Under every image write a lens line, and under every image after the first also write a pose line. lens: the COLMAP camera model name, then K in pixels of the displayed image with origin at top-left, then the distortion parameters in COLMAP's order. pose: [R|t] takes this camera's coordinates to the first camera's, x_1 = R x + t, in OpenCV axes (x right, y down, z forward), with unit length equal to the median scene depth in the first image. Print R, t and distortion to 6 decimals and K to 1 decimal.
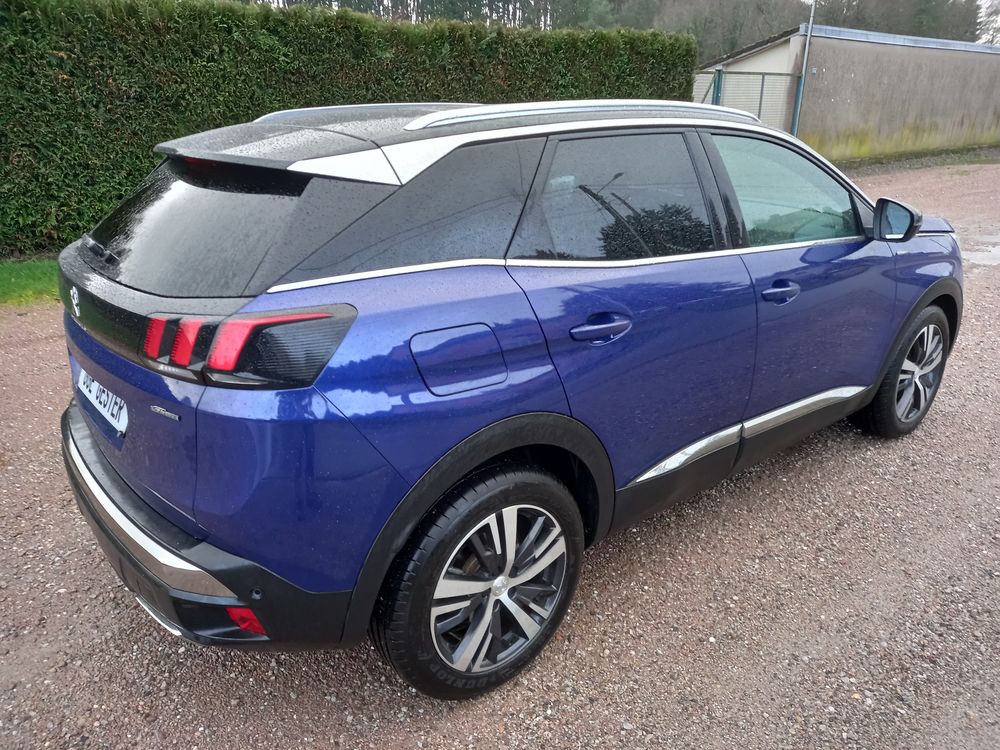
lens RADIAL K [[720.6, 0, 495.2], [0, 720.6, 378.4], [0, 0, 1]] dist [0.051051, -0.034640]
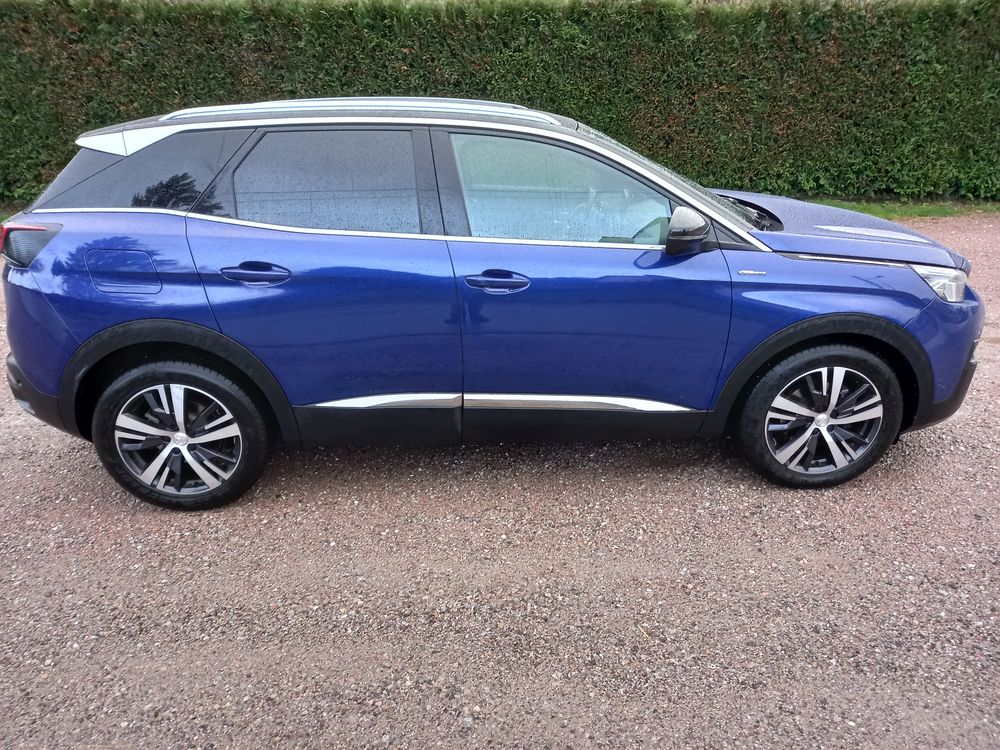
lens RADIAL K [[720.6, 0, 503.5], [0, 720.6, 374.3], [0, 0, 1]] dist [0.051051, -0.034640]
pose [[0.803119, 0.222556, -0.552692, 0.356905], [-0.208079, 0.973978, 0.089836, -0.028768], [0.558303, 0.042854, 0.828529, 0.041279]]
